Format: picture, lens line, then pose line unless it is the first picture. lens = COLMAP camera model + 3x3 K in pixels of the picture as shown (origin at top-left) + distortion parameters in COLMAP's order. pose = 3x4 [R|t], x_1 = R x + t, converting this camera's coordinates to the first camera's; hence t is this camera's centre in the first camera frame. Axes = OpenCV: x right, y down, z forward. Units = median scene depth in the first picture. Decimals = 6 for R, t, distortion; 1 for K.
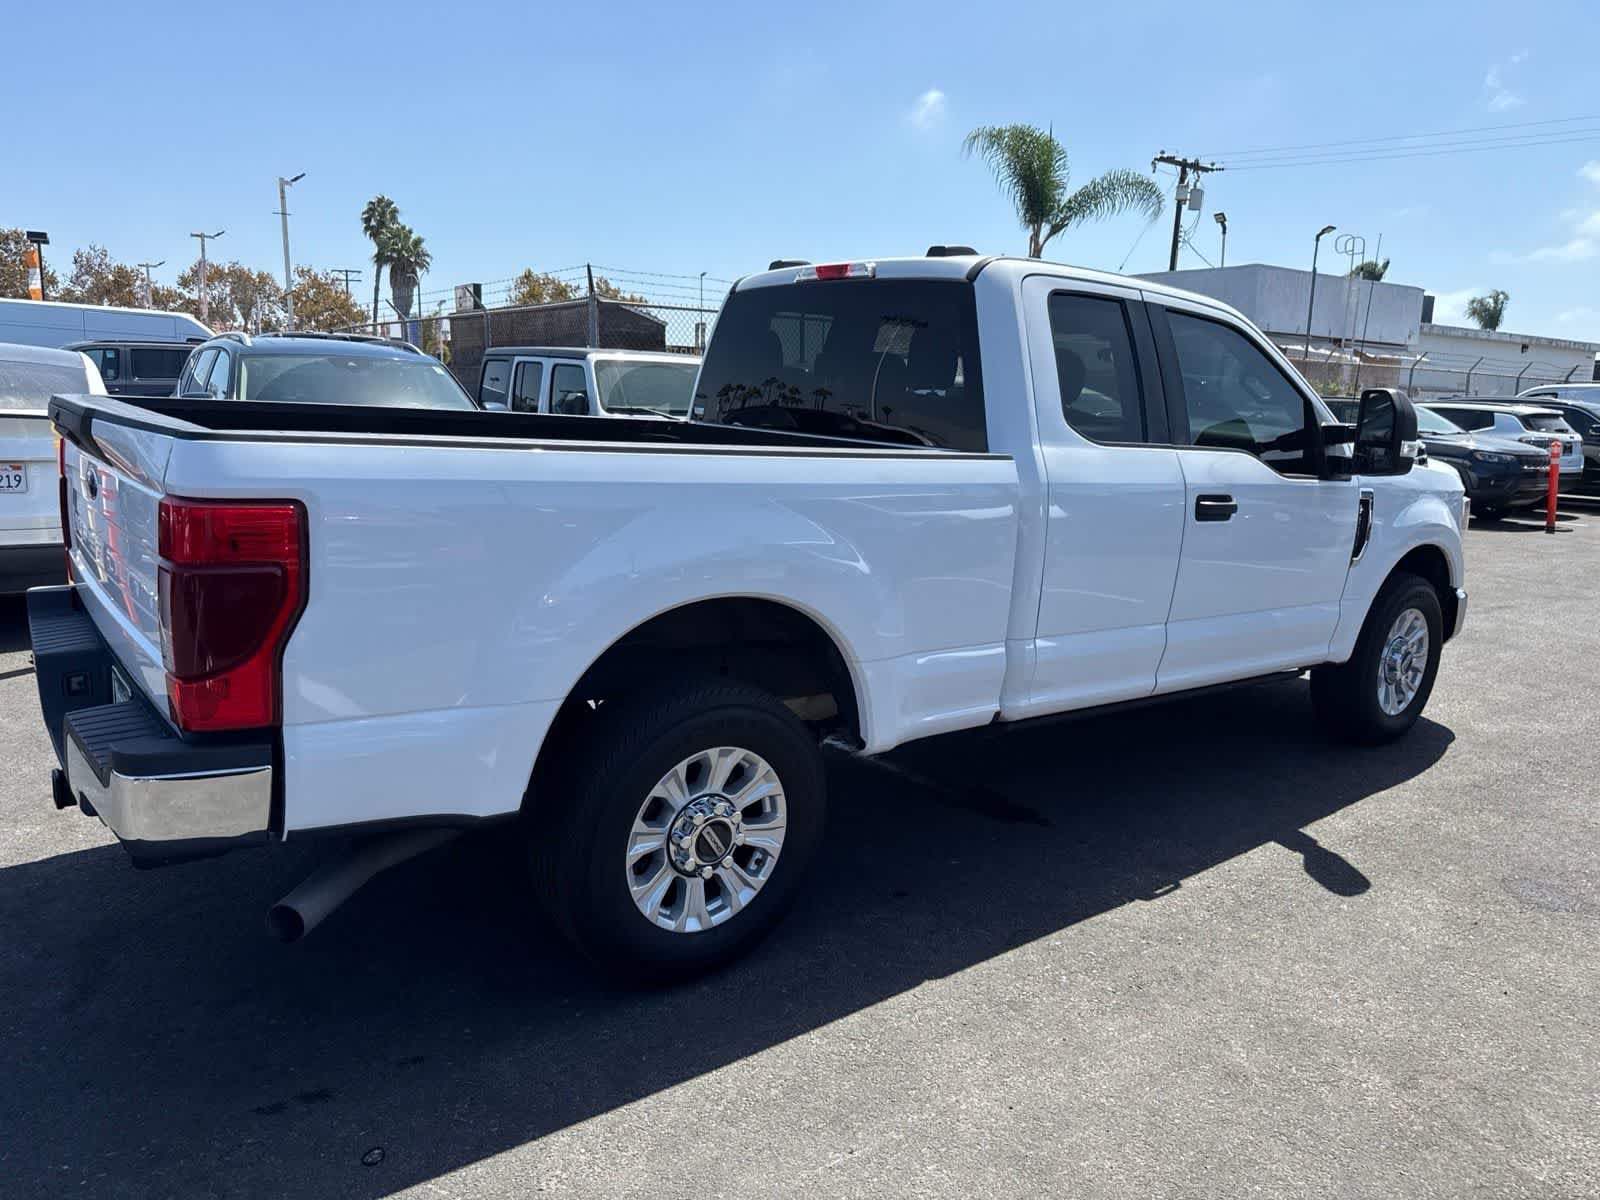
lens RADIAL K [[1133.8, 0, 793.5], [0, 1133.8, 604.9], [0, 0, 1]] dist [0.020792, -0.026271]
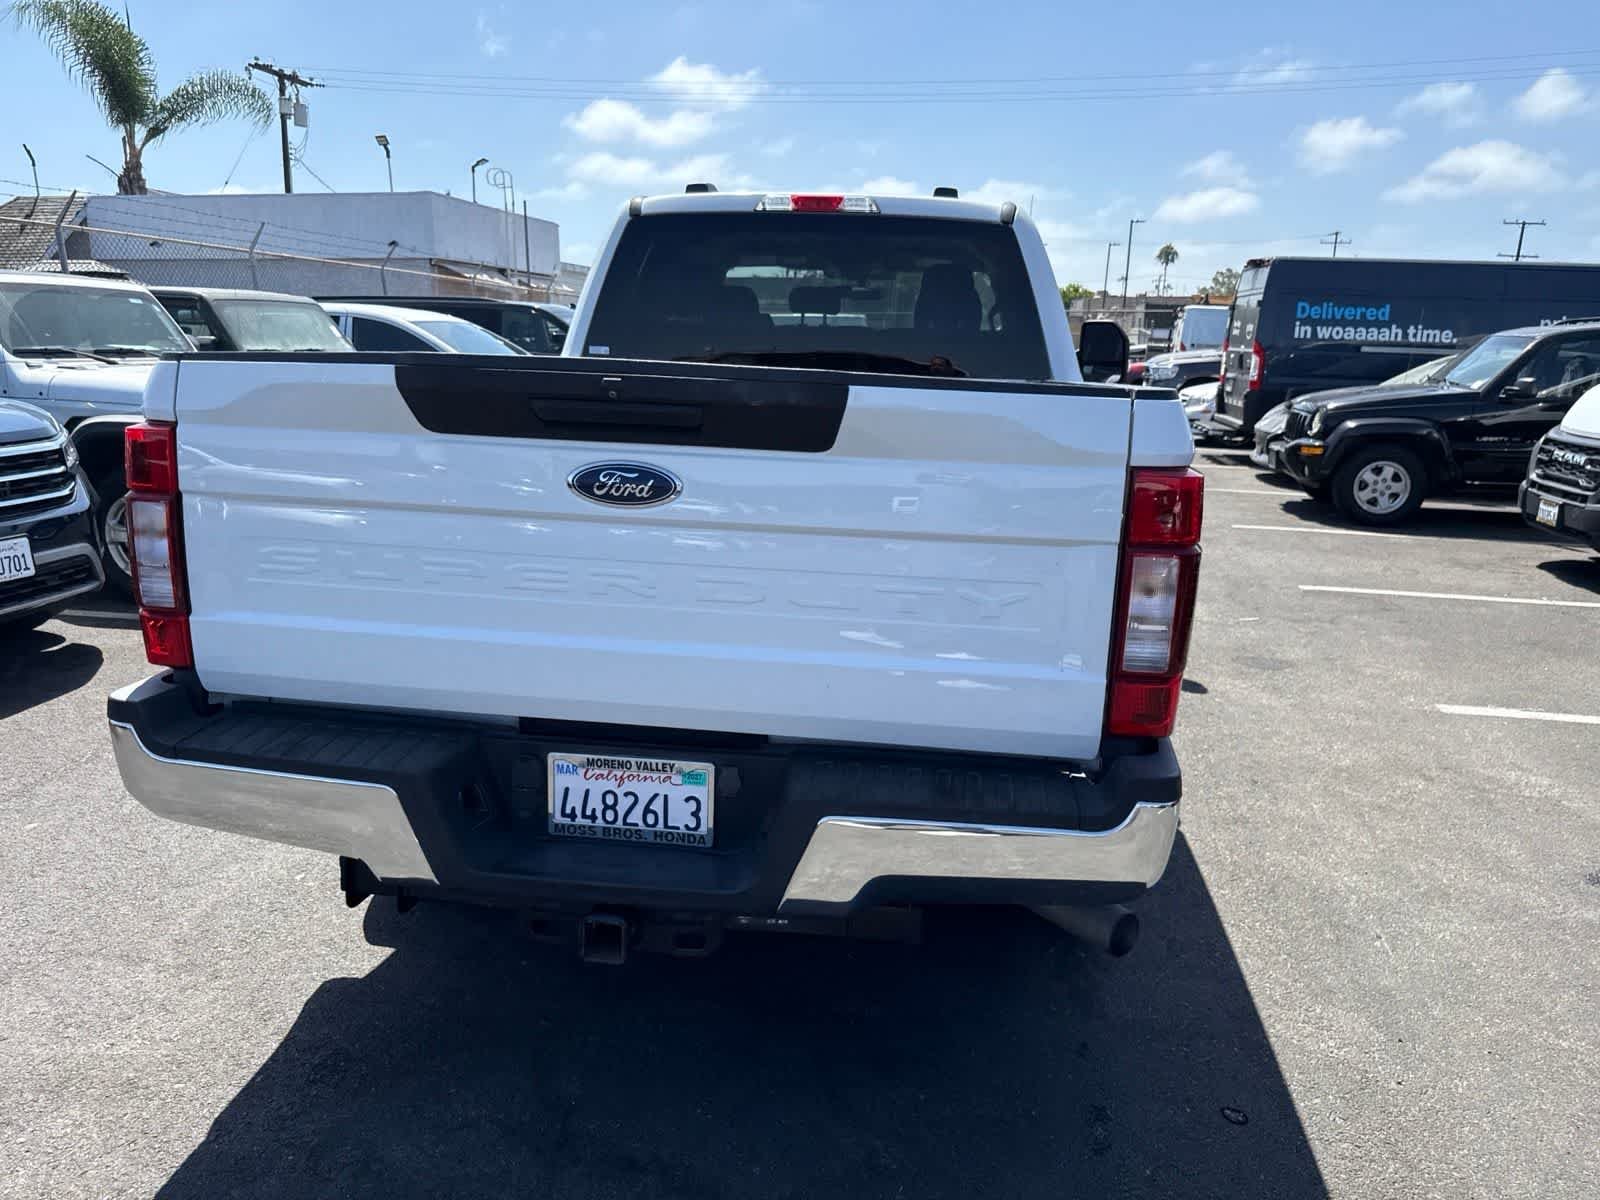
lens RADIAL K [[1133.8, 0, 809.9], [0, 1133.8, 598.2], [0, 0, 1]] dist [0.020792, -0.026271]
pose [[0.713019, -0.175422, 0.678845, -0.693558], [0.137451, 0.984381, 0.110006, -0.067057], [-0.687540, 0.014871, 0.725995, 0.298084]]
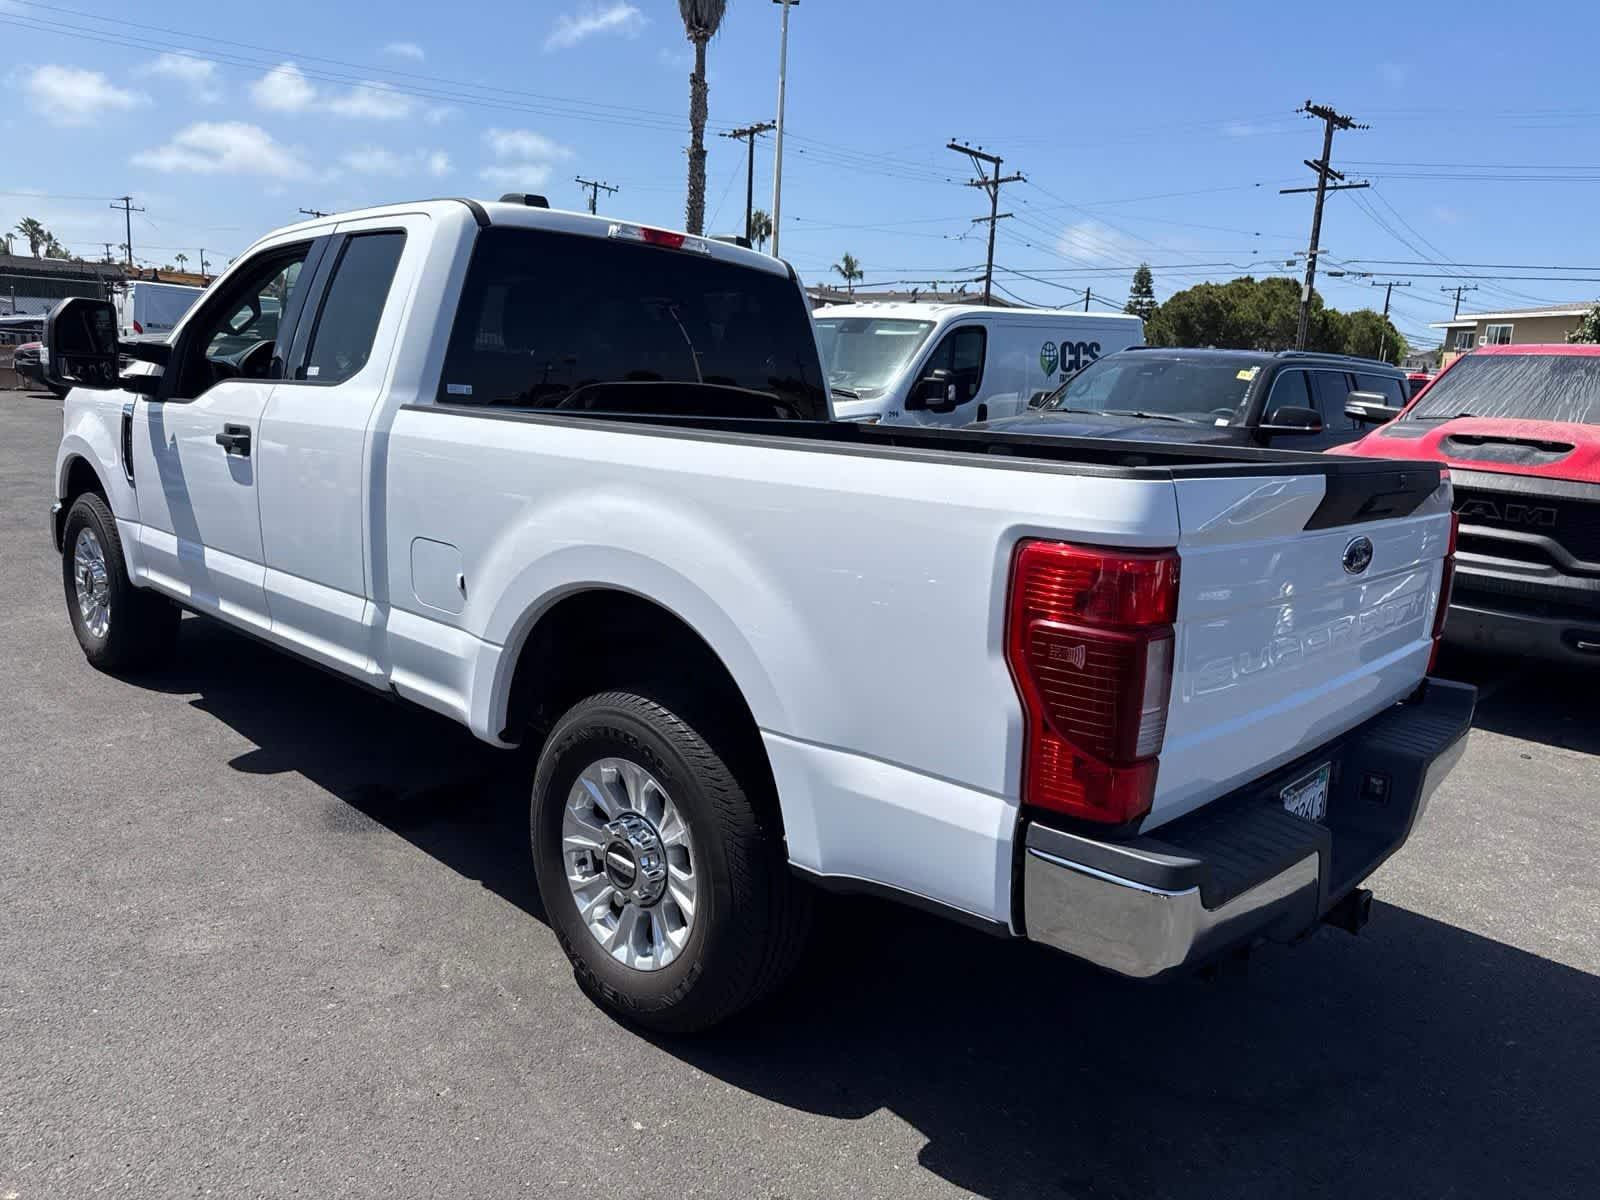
lens RADIAL K [[1133.8, 0, 810.2], [0, 1133.8, 601.2], [0, 0, 1]] dist [0.020792, -0.026271]
pose [[-0.160928, -0.243500, 0.956457, -0.950973], [0.118756, 0.957270, 0.263688, -0.239965], [-0.979795, 0.156020, -0.125134, 1.044273]]
